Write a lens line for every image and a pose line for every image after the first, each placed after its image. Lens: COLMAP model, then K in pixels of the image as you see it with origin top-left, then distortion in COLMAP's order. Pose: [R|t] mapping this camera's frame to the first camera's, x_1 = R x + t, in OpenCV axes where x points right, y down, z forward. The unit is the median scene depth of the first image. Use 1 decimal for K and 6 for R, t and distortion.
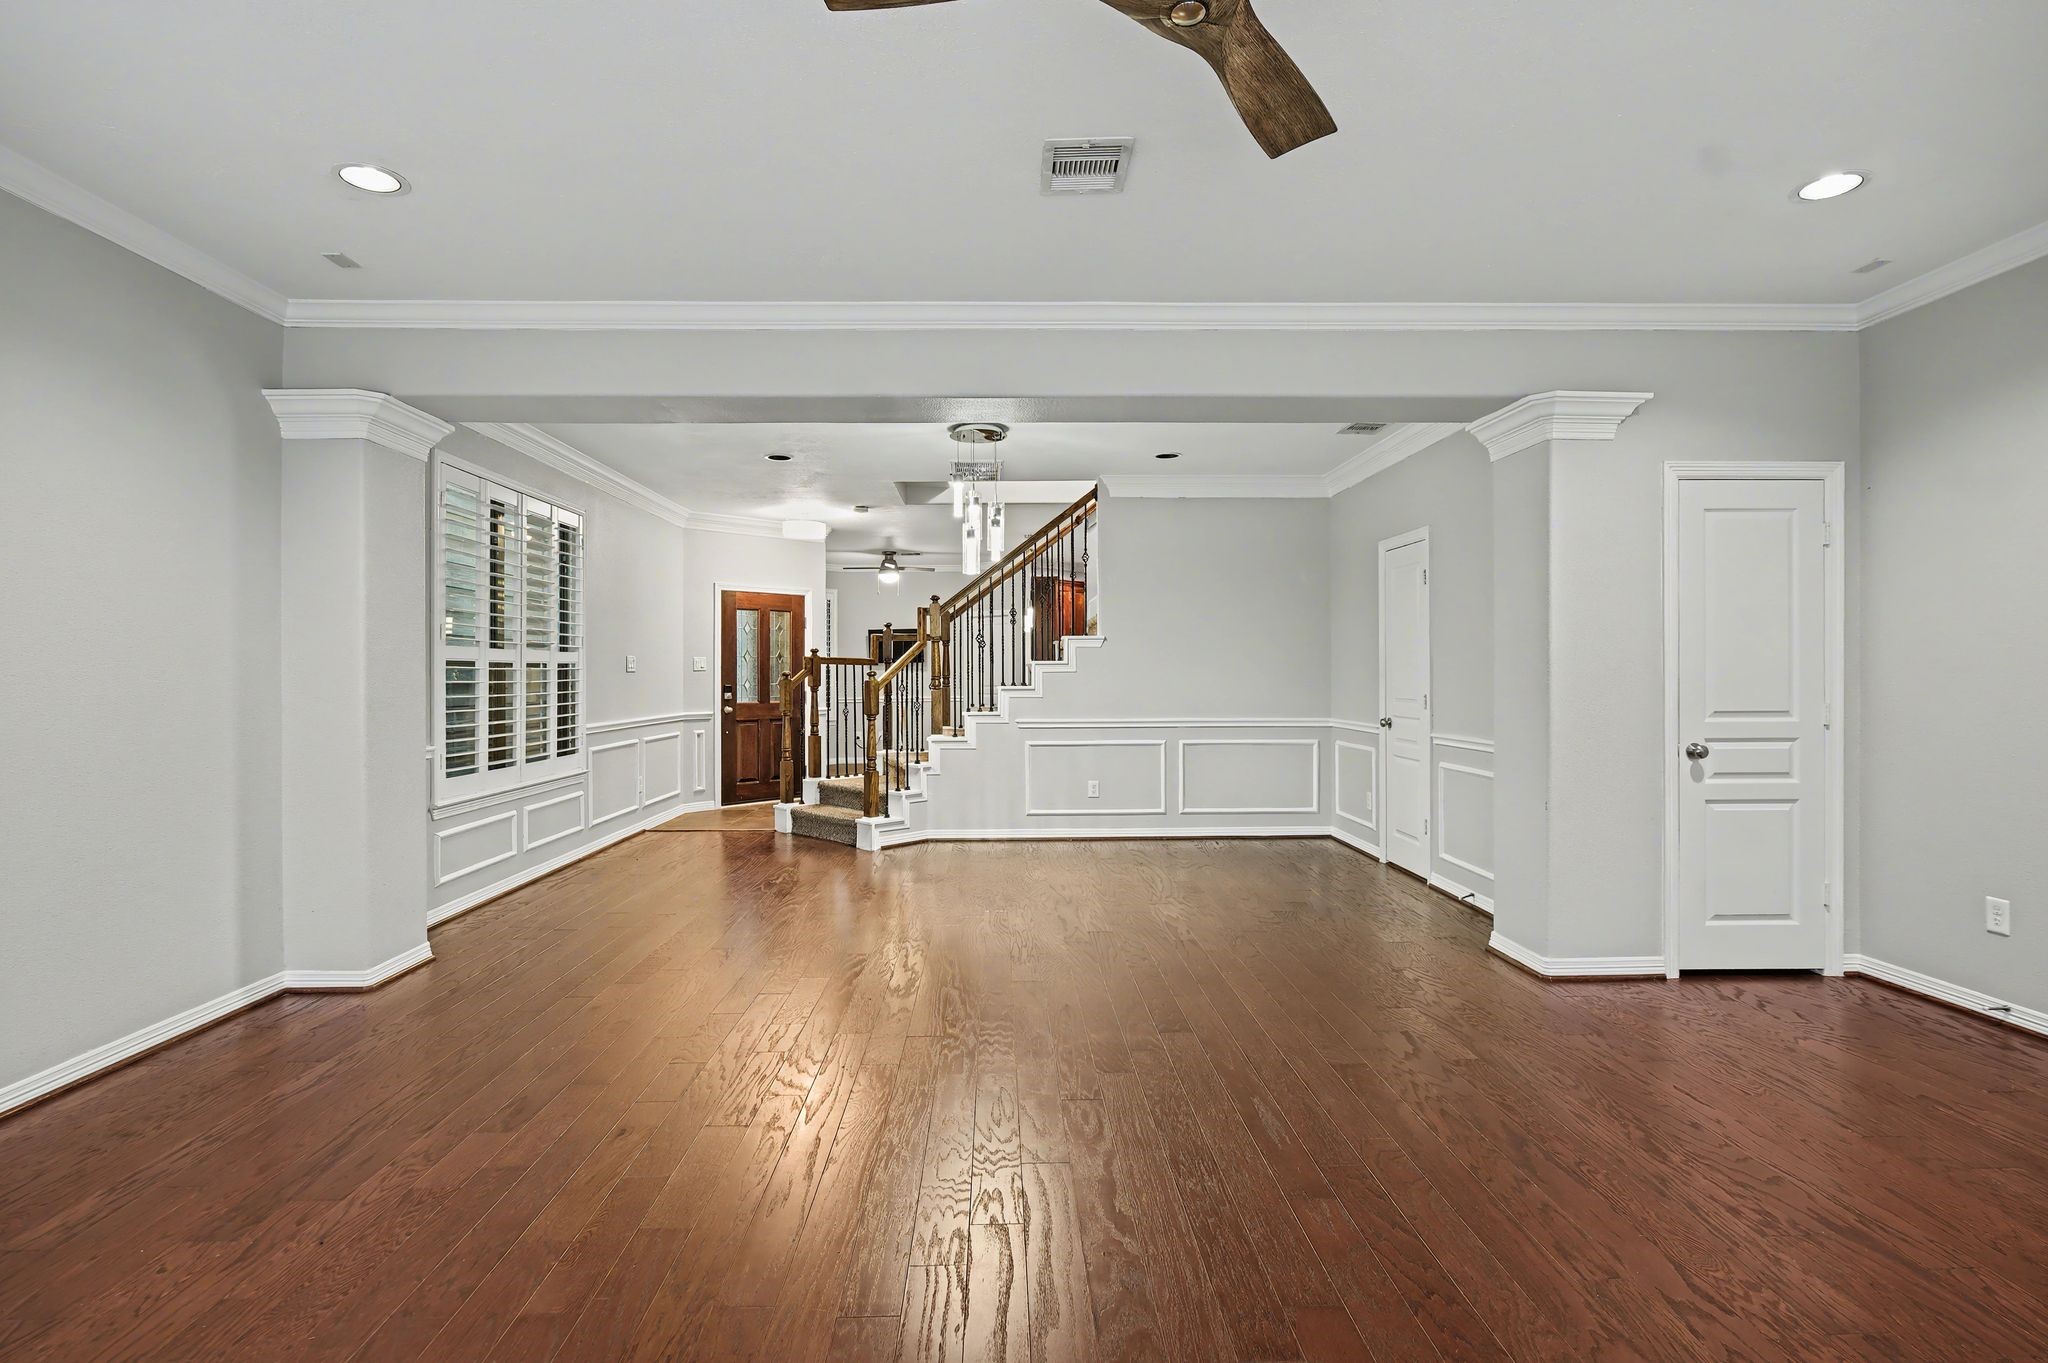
lens RADIAL K [[963.2, 0, 1020.7], [0, 963.2, 675.2], [0, 0, 1]] dist [-0.012796, 0.003987]
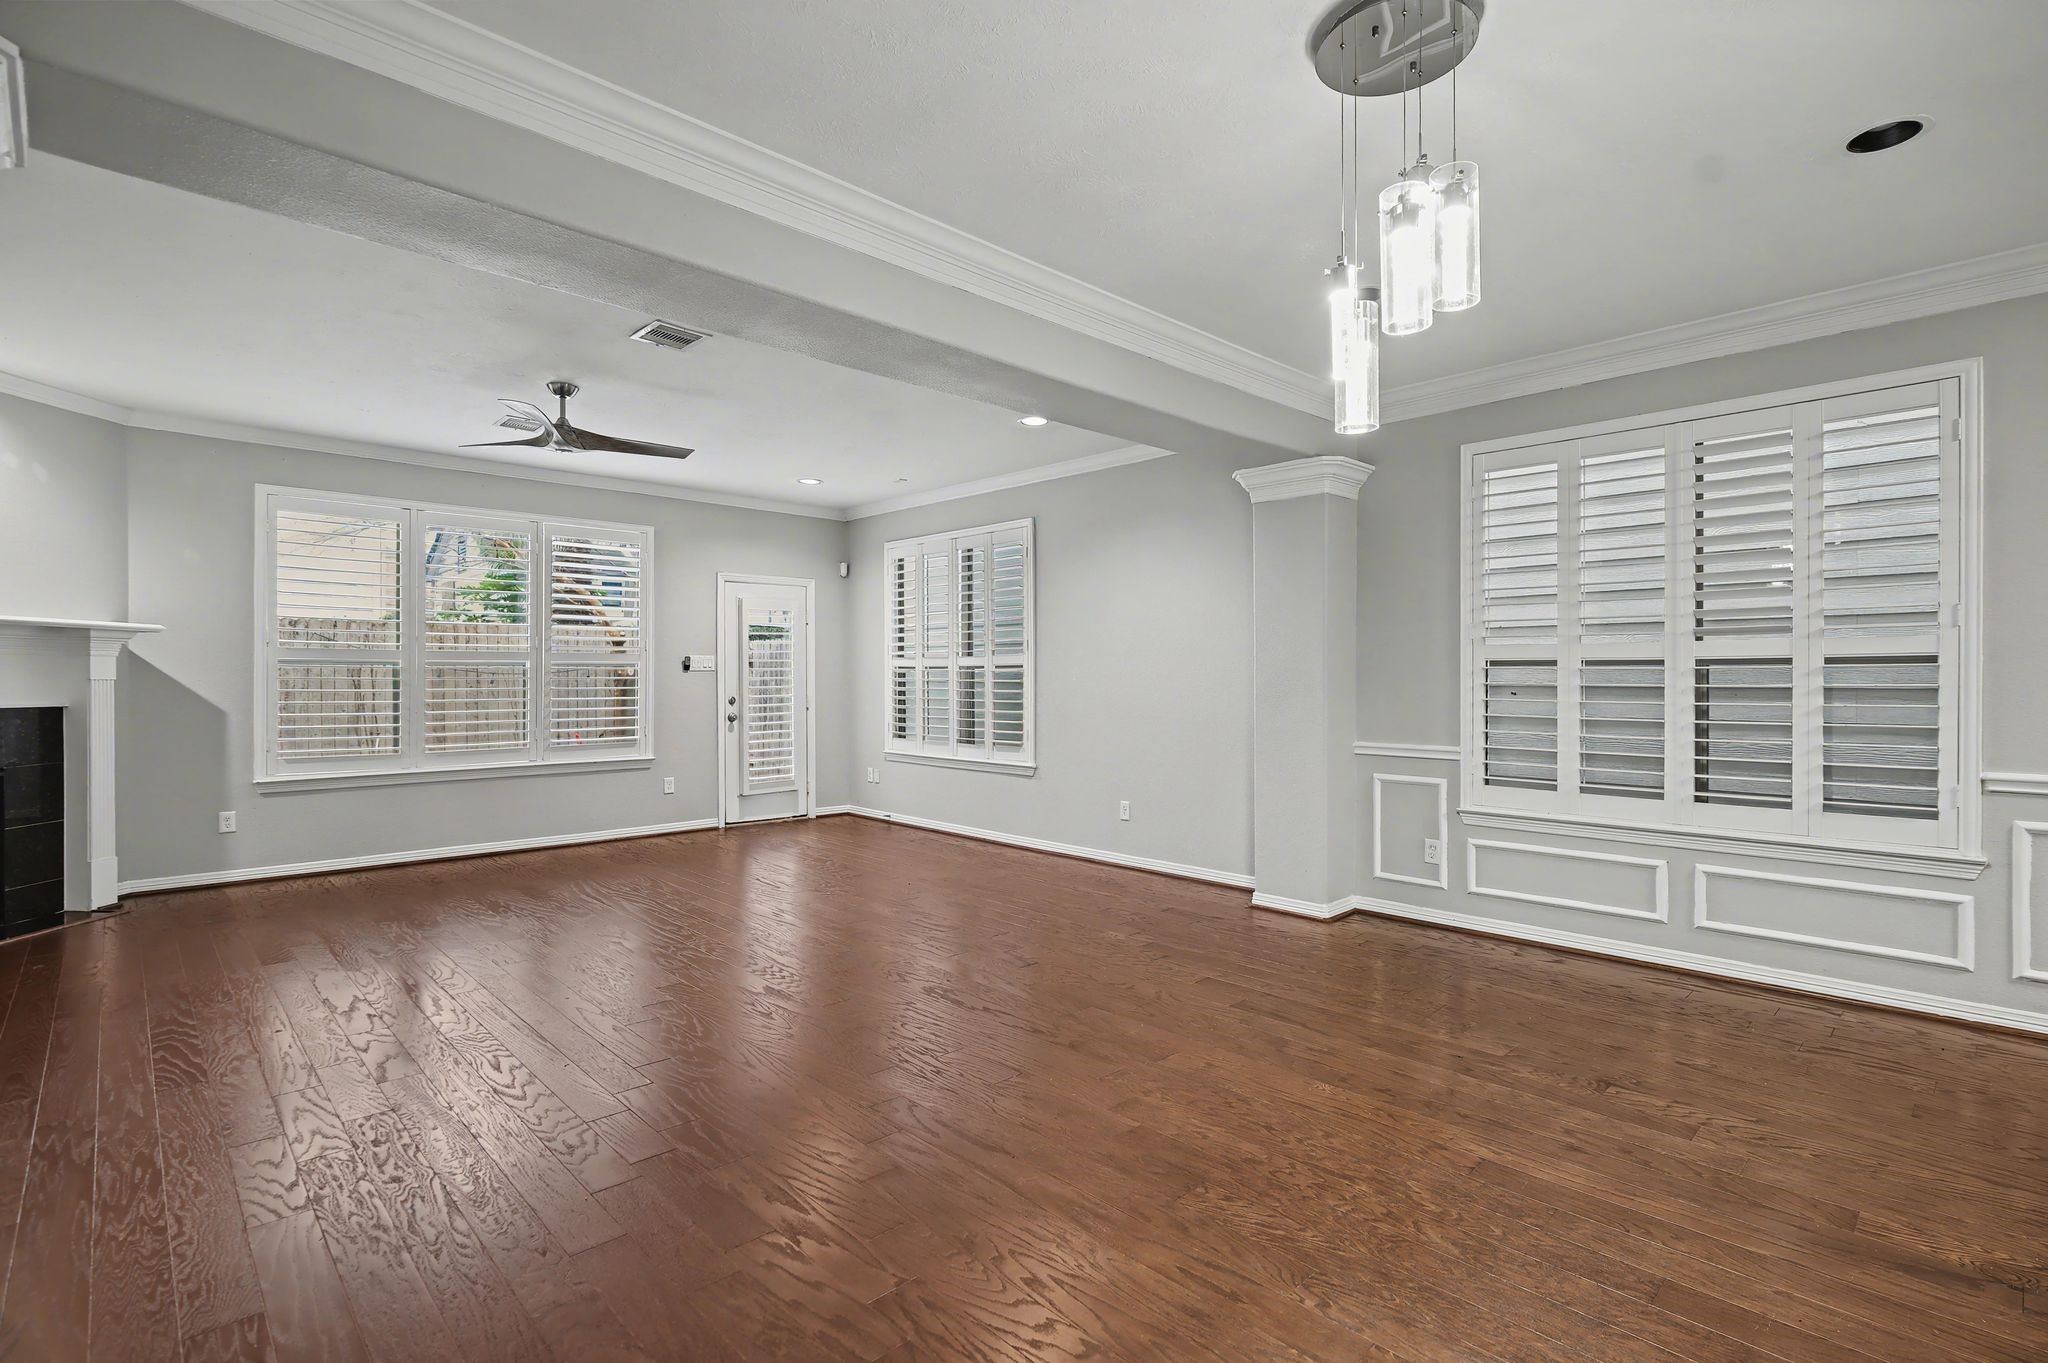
lens RADIAL K [[963.2, 0, 1007.7], [0, 963.2, 679.1], [0, 0, 1]] dist [-0.012796, 0.003987]
pose [[-0.745450, 0.002857, -0.666555, 0.255655], [-0.001157, 0.999984, 0.005580, -0.001059], [0.666560, 0.004931, -0.745435, 0.931523]]
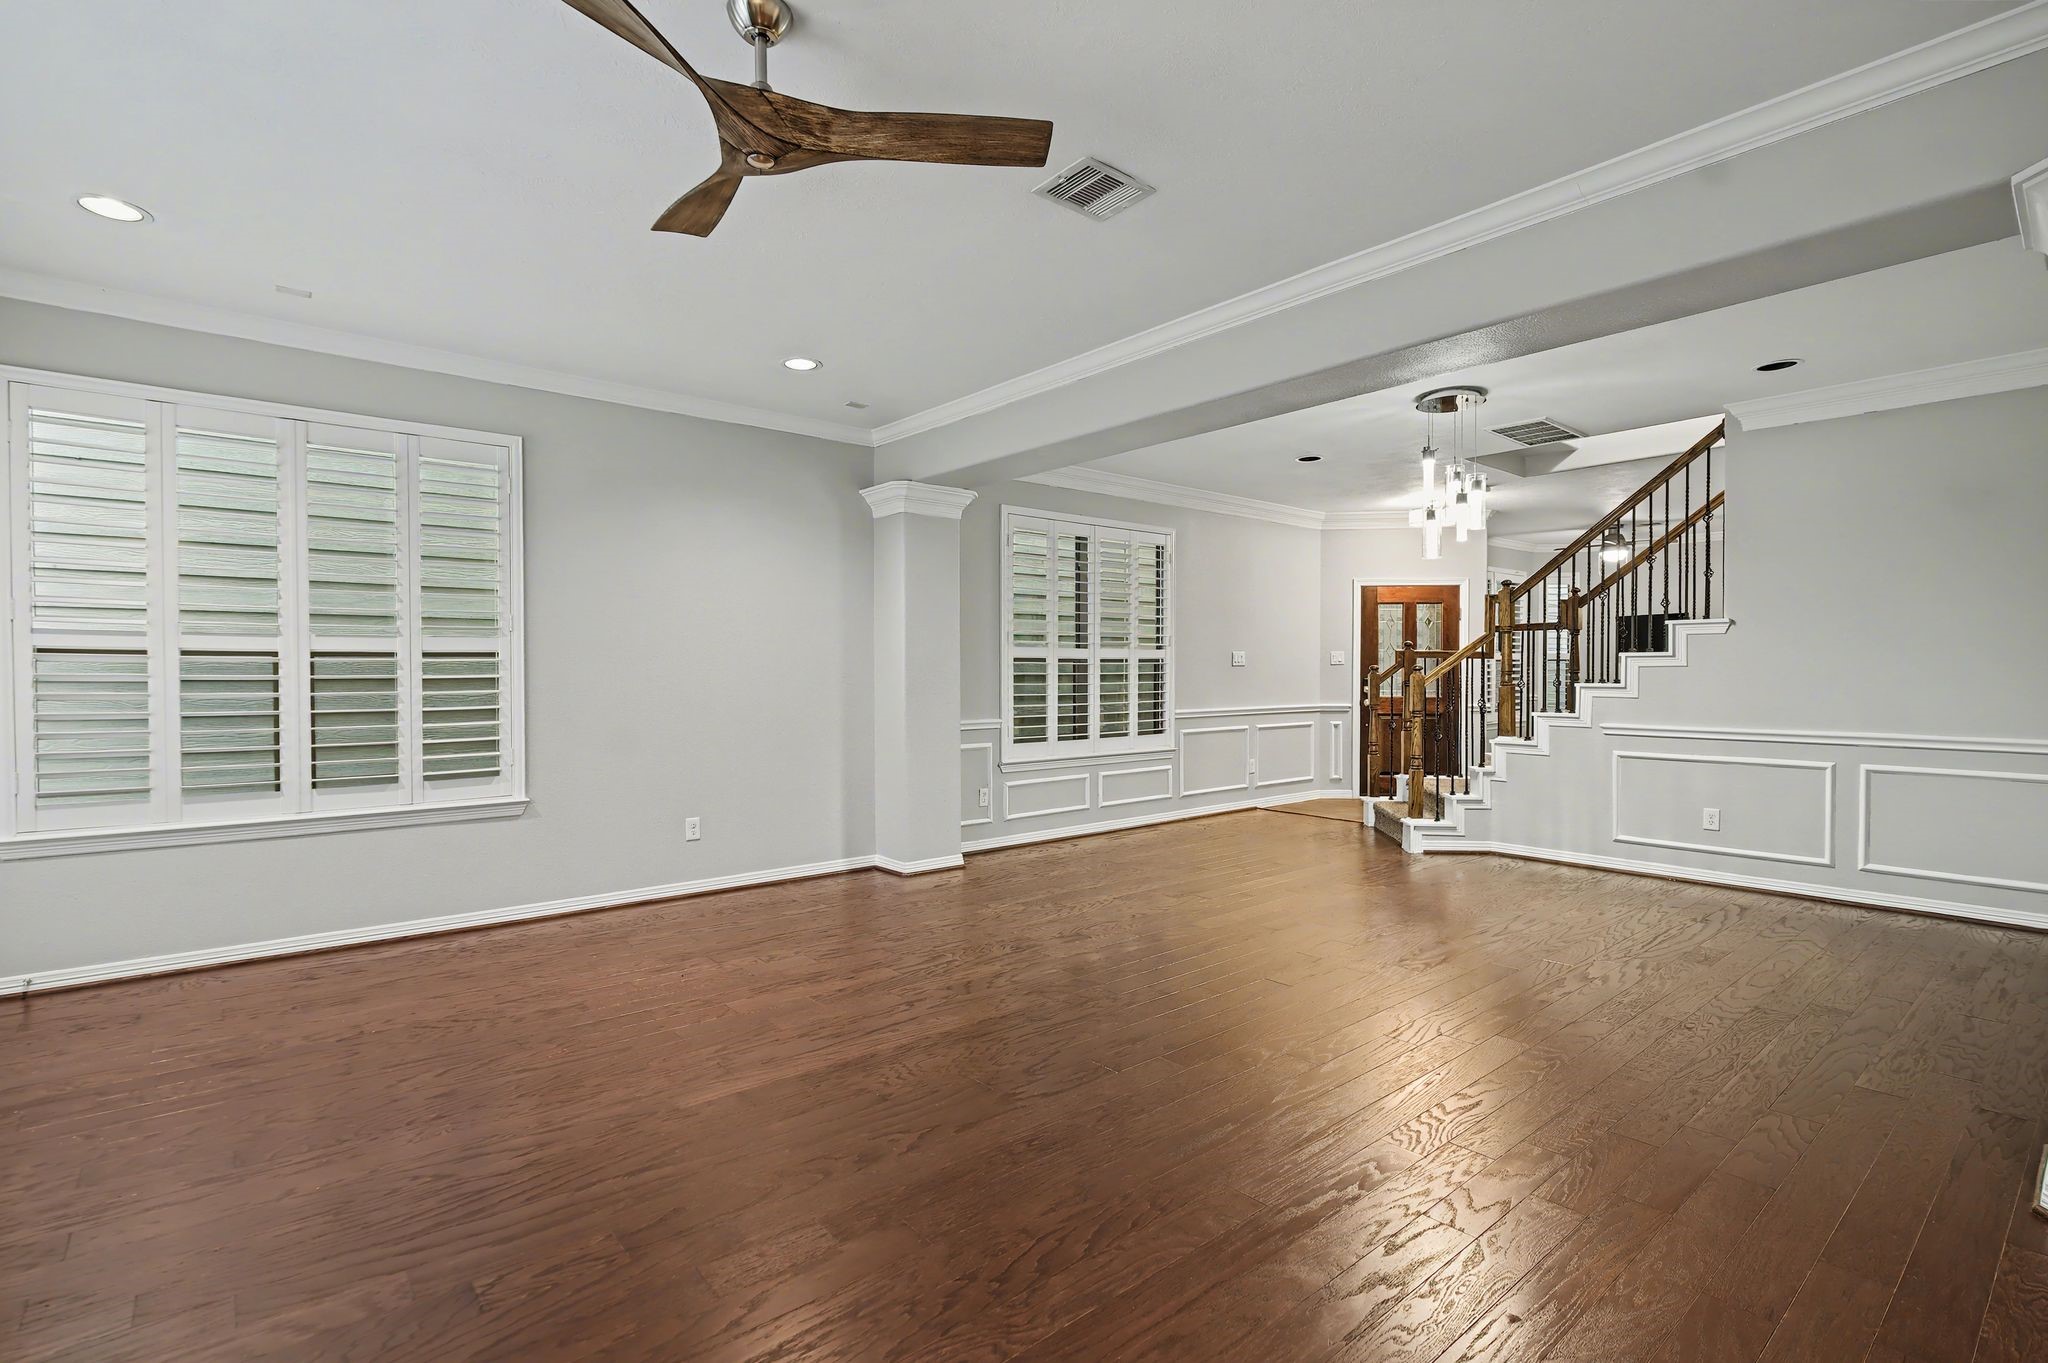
lens RADIAL K [[963.2, 0, 1034.5], [0, 963.2, 674.5], [0, 0, 1]] dist [-0.012796, 0.003987]
pose [[0.630105, 0.007130, -0.776477, 0.325959], [-0.002533, 0.999971, 0.007126, -0.000590], [0.776506, -0.002523, 0.630105, 0.103914]]
